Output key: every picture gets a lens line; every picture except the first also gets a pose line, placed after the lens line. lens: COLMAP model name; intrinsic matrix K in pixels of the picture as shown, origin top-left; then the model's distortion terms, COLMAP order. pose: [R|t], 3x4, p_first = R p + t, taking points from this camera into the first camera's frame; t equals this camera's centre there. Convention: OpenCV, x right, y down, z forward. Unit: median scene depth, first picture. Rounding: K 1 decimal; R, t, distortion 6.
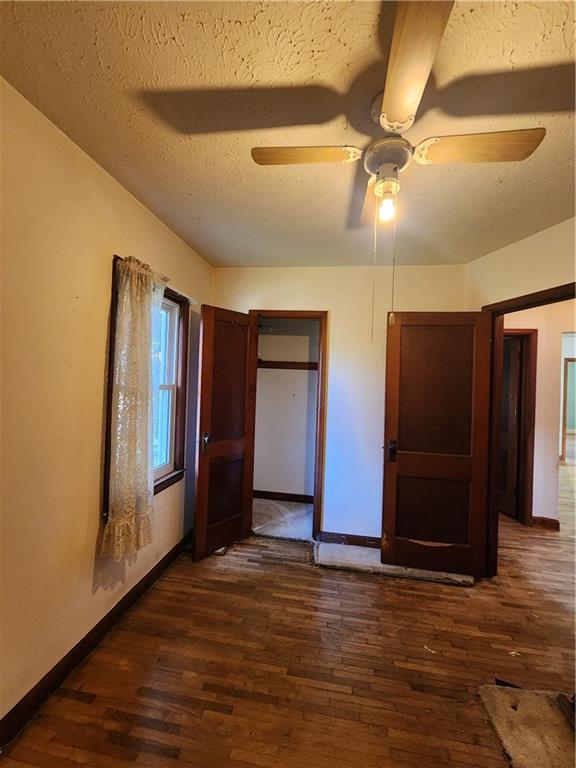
lens RADIAL K [[315.1, 0, 287.8], [0, 315.1, 377.0], [0, 0, 1]] dist [-0.000014, -0.000808]
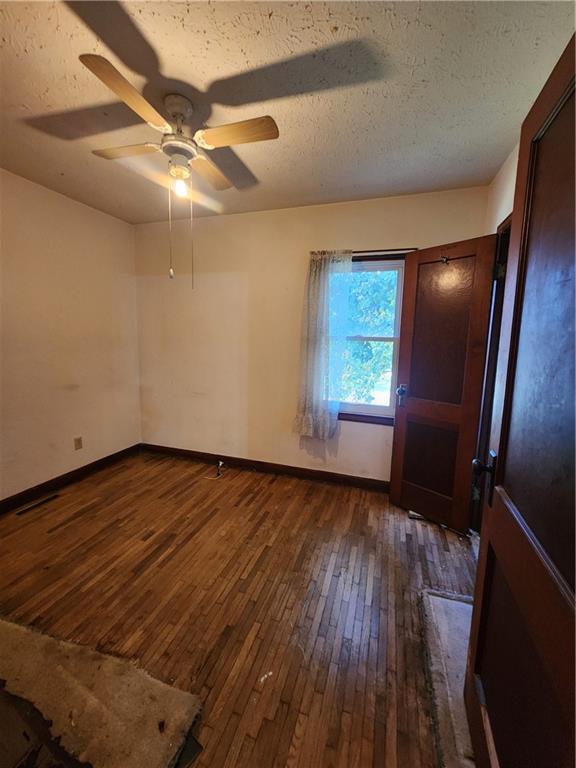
lens RADIAL K [[316.4, 0, 288.5], [0, 316.4, 383.5], [0, 0, 1]] dist [0.000831, 0.000080]
pose [[-0.161602, 0.103431, -0.981421, 1.043231], [-0.019525, 0.993963, 0.107968, 0.096253], [0.986663, 0.036610, -0.158607, 1.085340]]
